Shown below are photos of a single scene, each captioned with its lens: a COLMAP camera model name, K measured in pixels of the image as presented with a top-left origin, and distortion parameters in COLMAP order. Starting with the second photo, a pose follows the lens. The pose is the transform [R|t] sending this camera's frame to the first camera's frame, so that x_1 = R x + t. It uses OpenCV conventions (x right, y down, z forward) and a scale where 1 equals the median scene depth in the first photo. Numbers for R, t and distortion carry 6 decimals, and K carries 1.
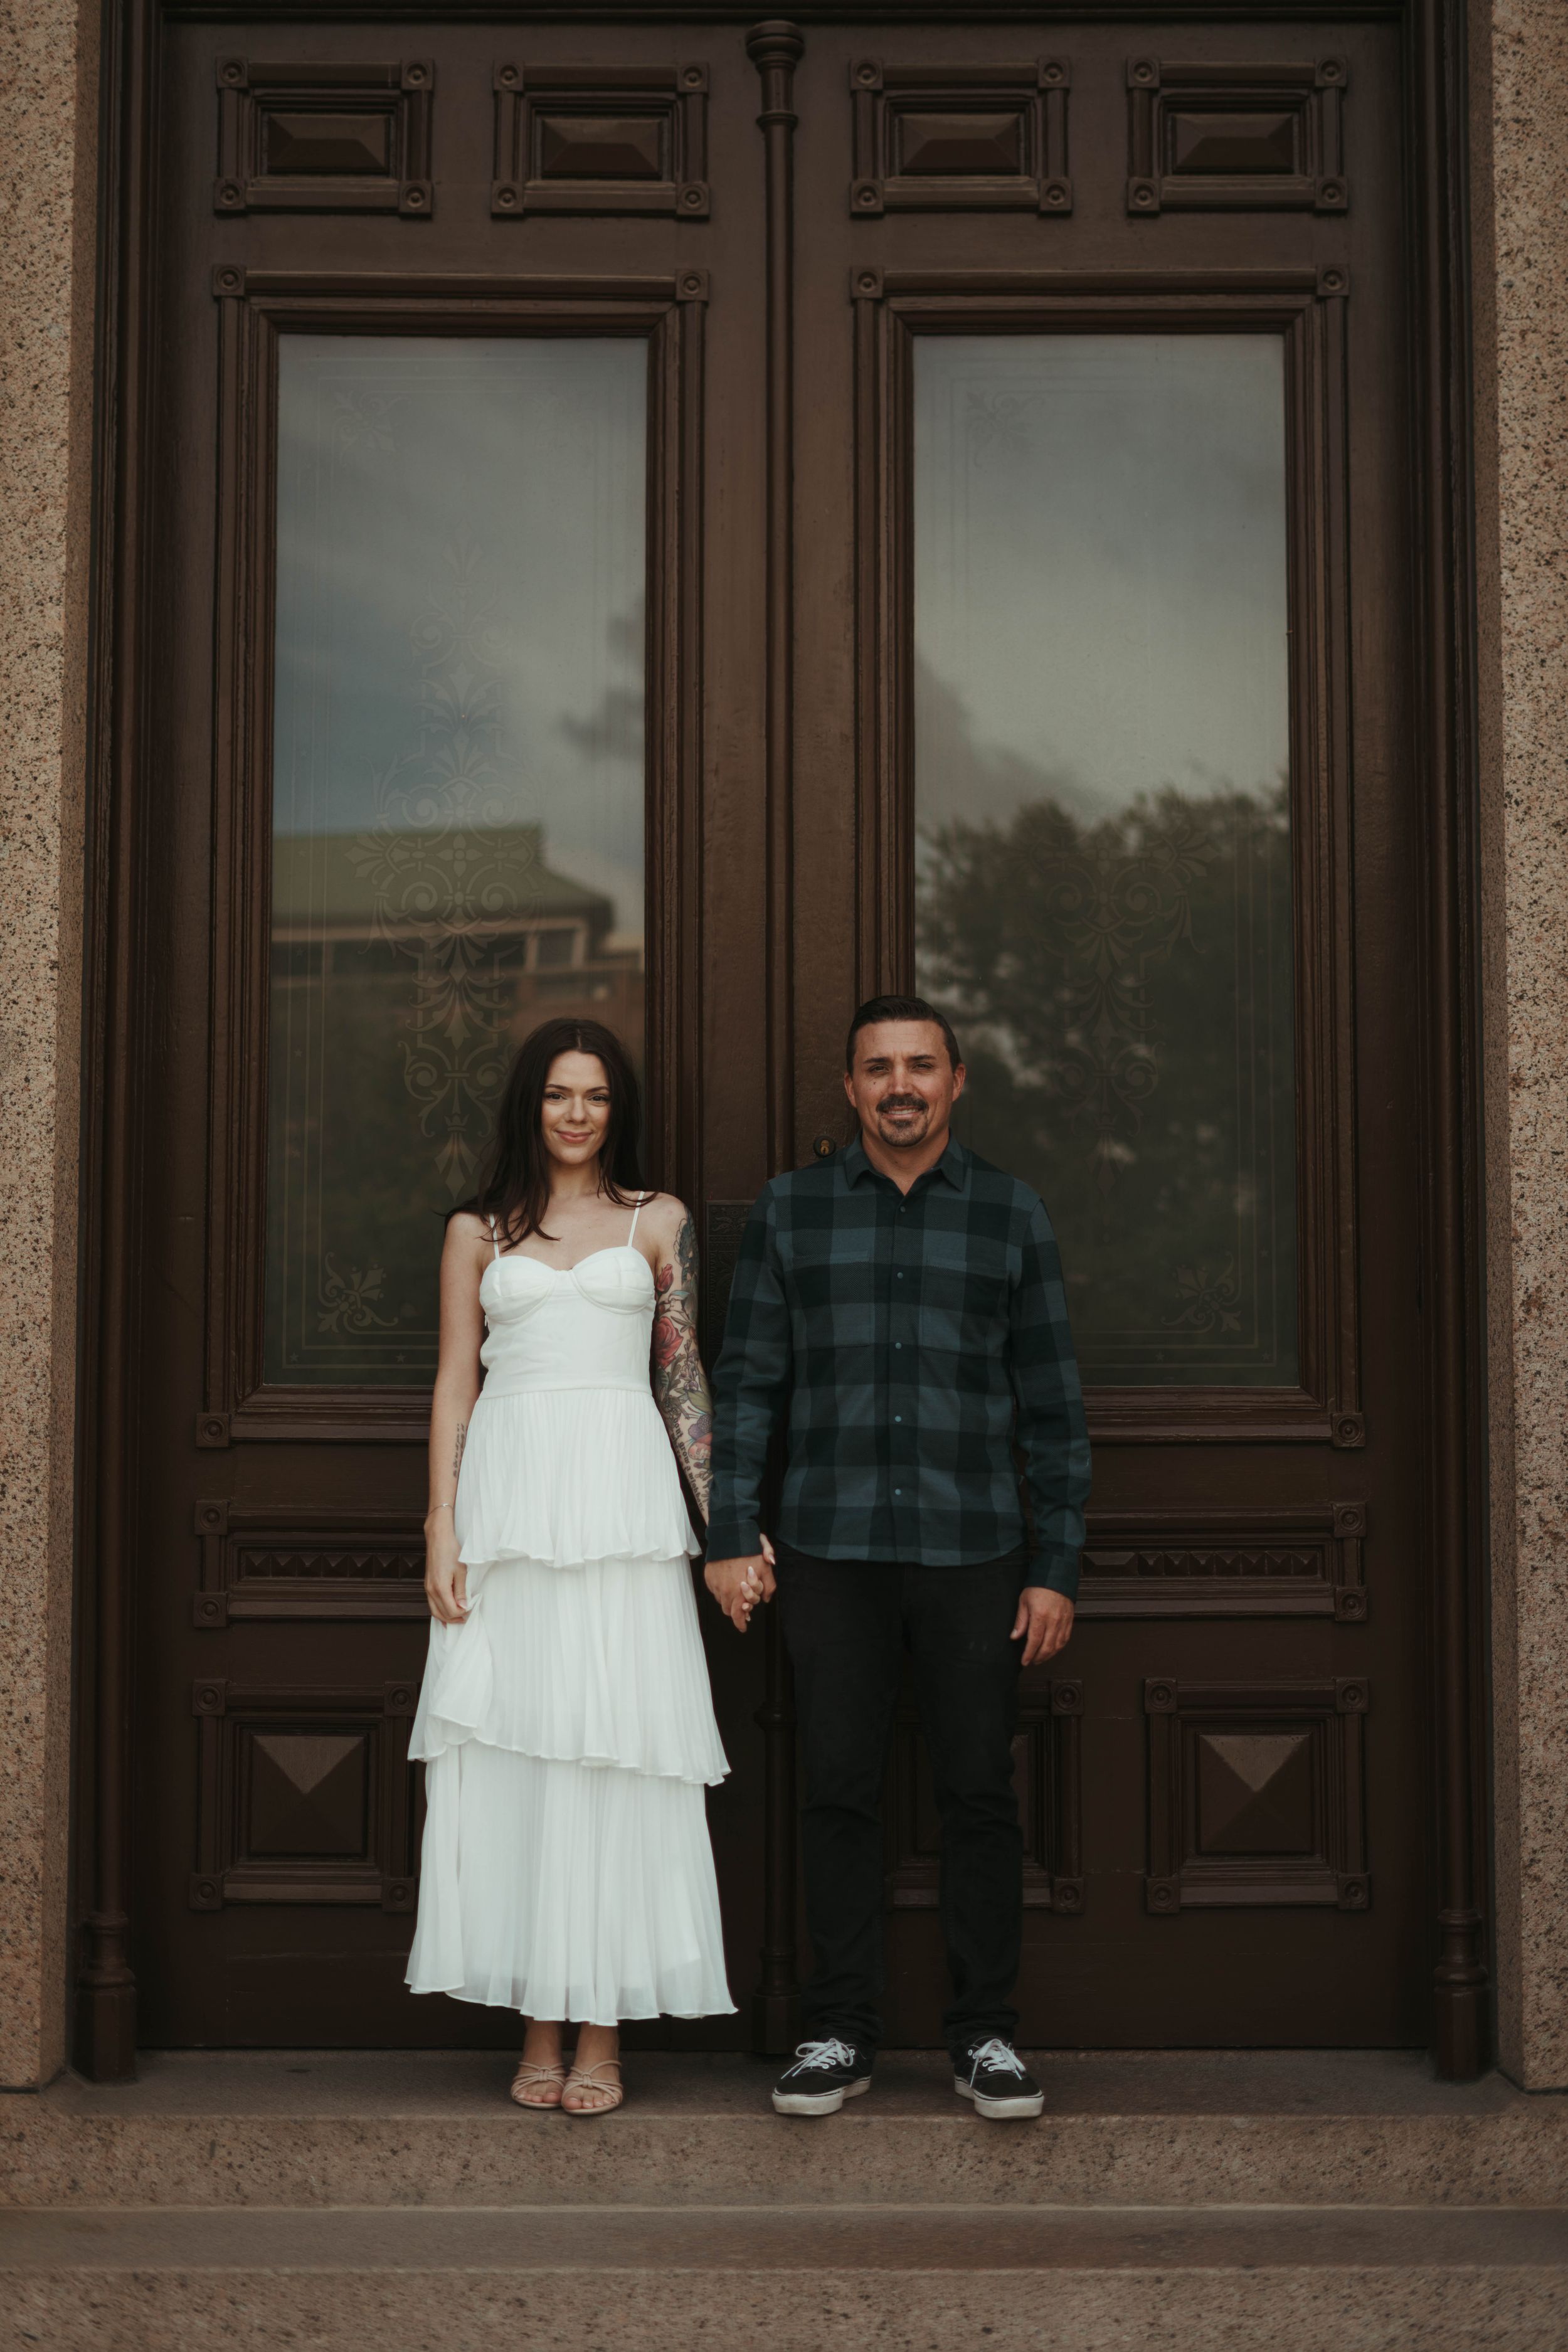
lens RADIAL K [[3516.0, 0, 793.3], [0, 3516.0, 1170.5], [0, 0, 1]] dist [-0.042166, 0.076805]
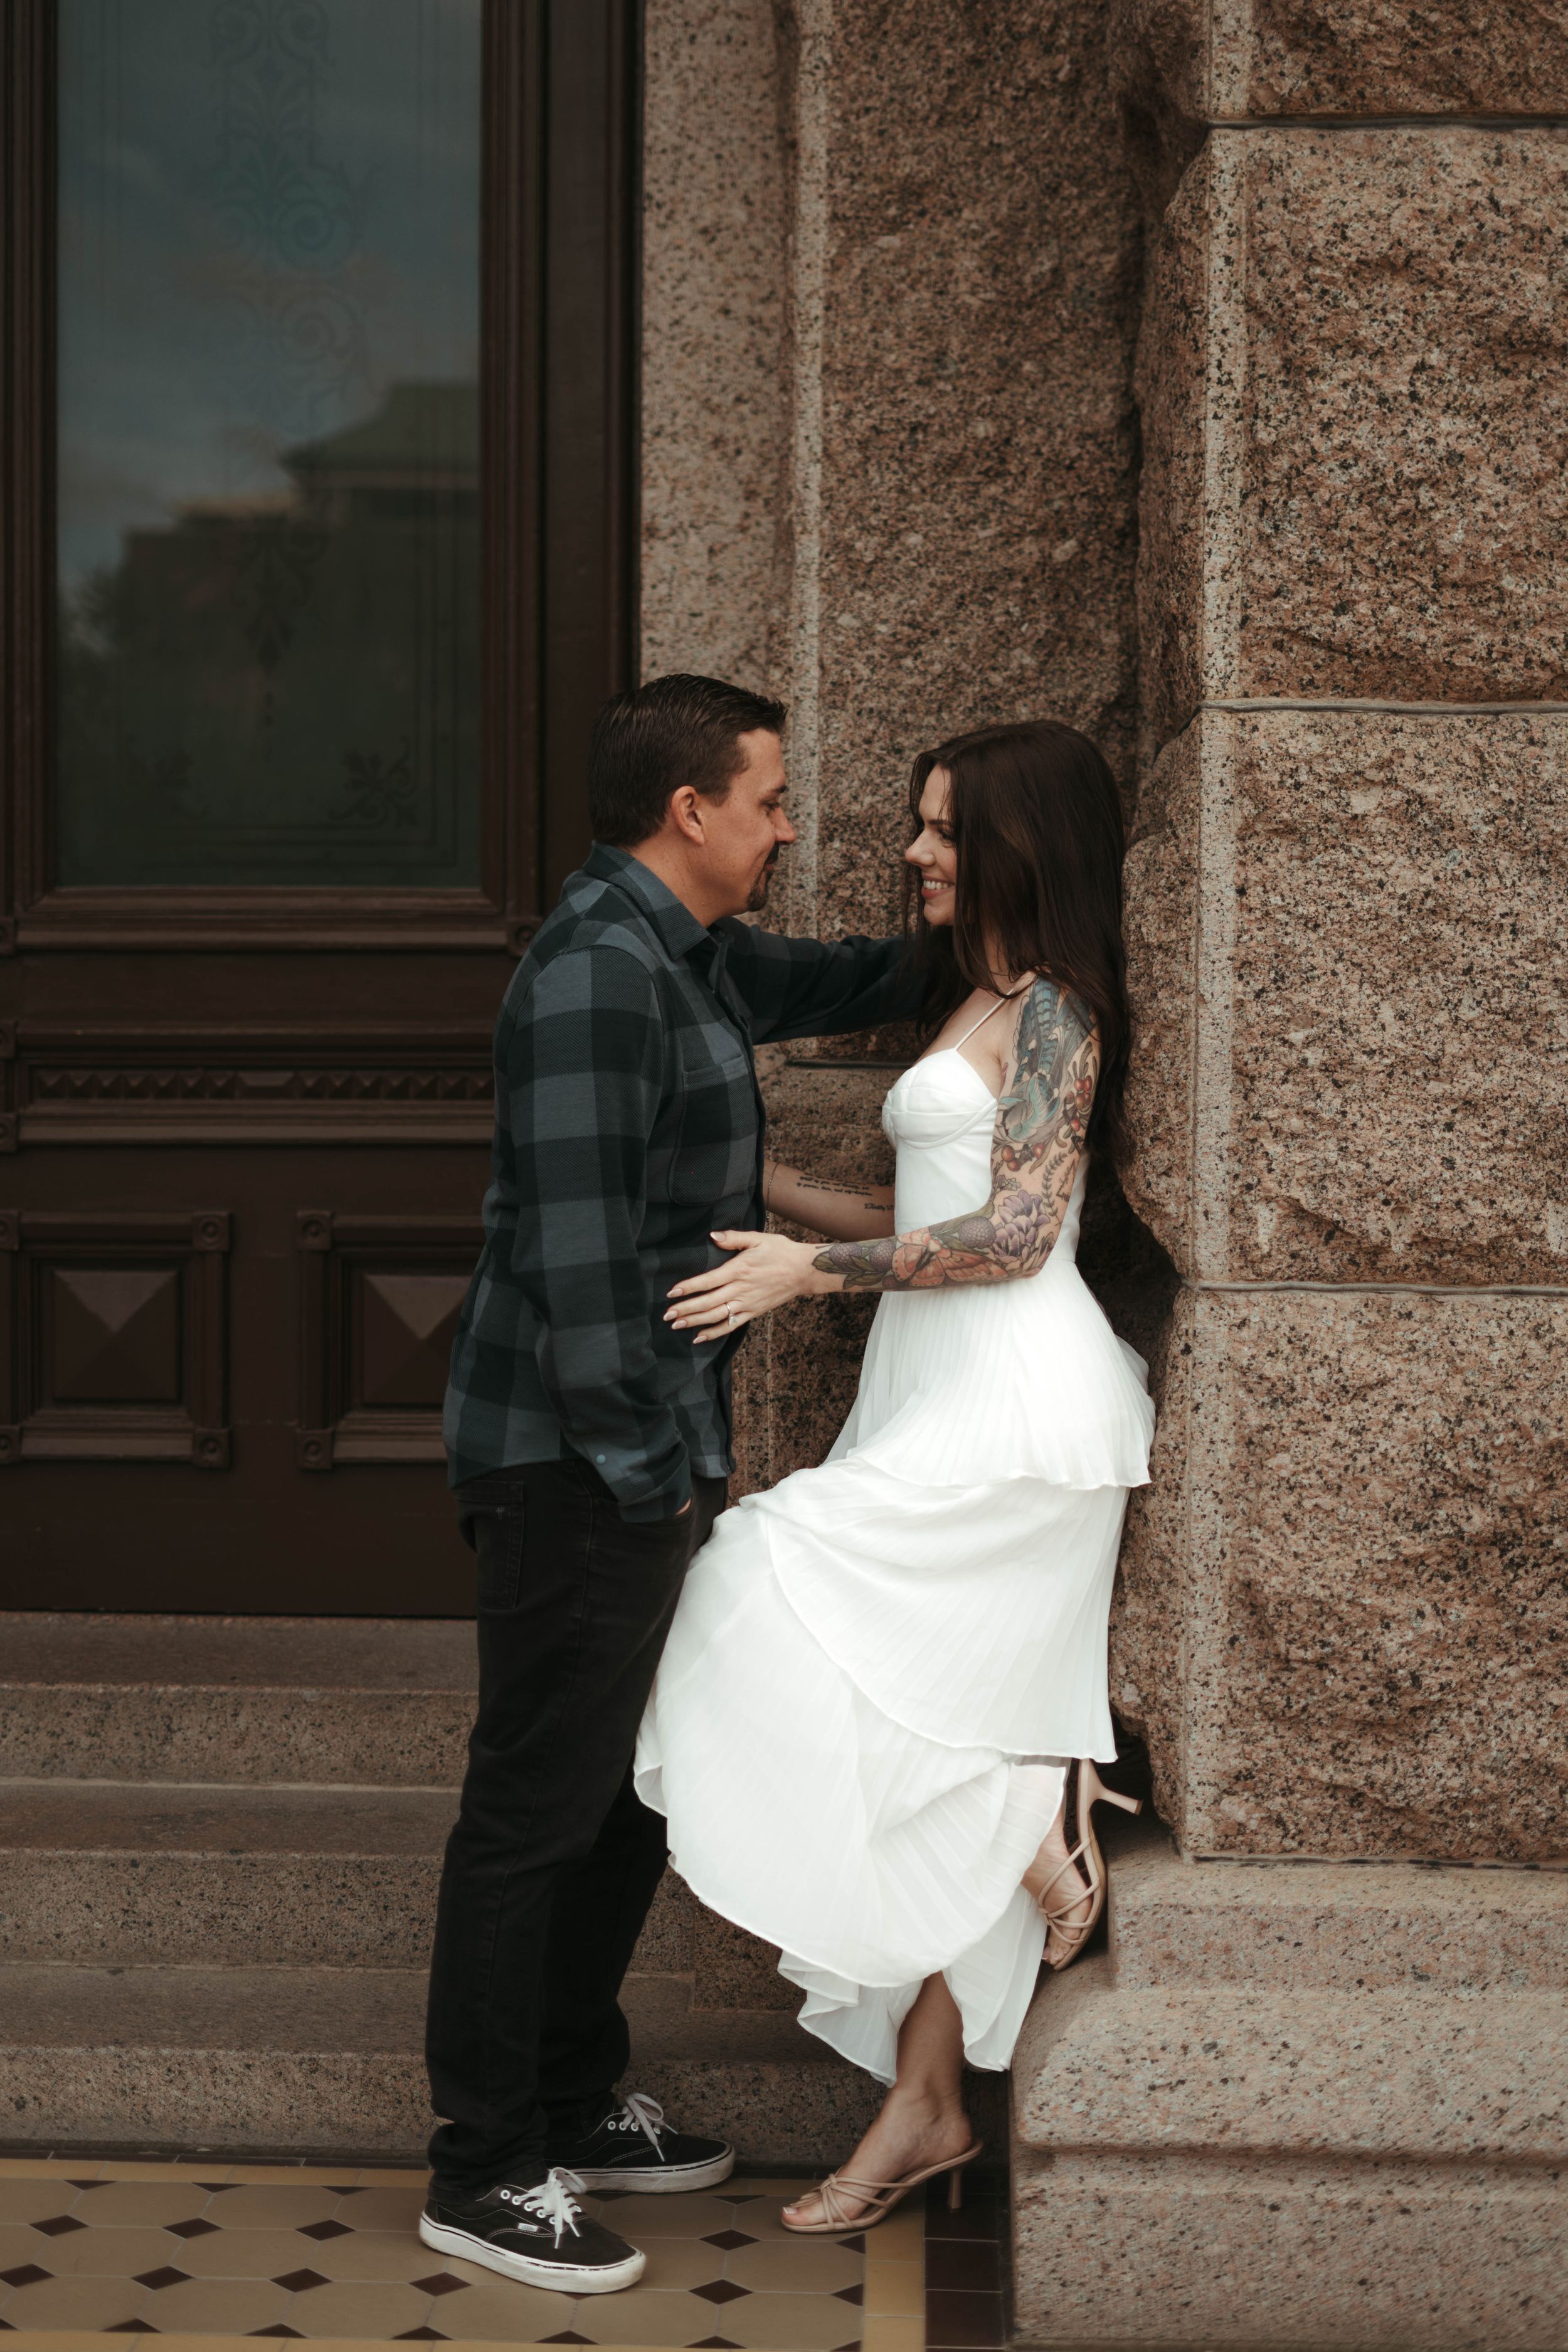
lens RADIAL K [[3516.0, 0, 793.3], [0, 3516.0, 1170.5], [0, 0, 1]] dist [-0.042166, 0.076805]
pose [[0.998935, 0.010771, -0.044867, 0.282115], [-0.005543, 0.993344, 0.115056, 0.031594], [0.045808, -0.114684, 0.992345, 0.120285]]
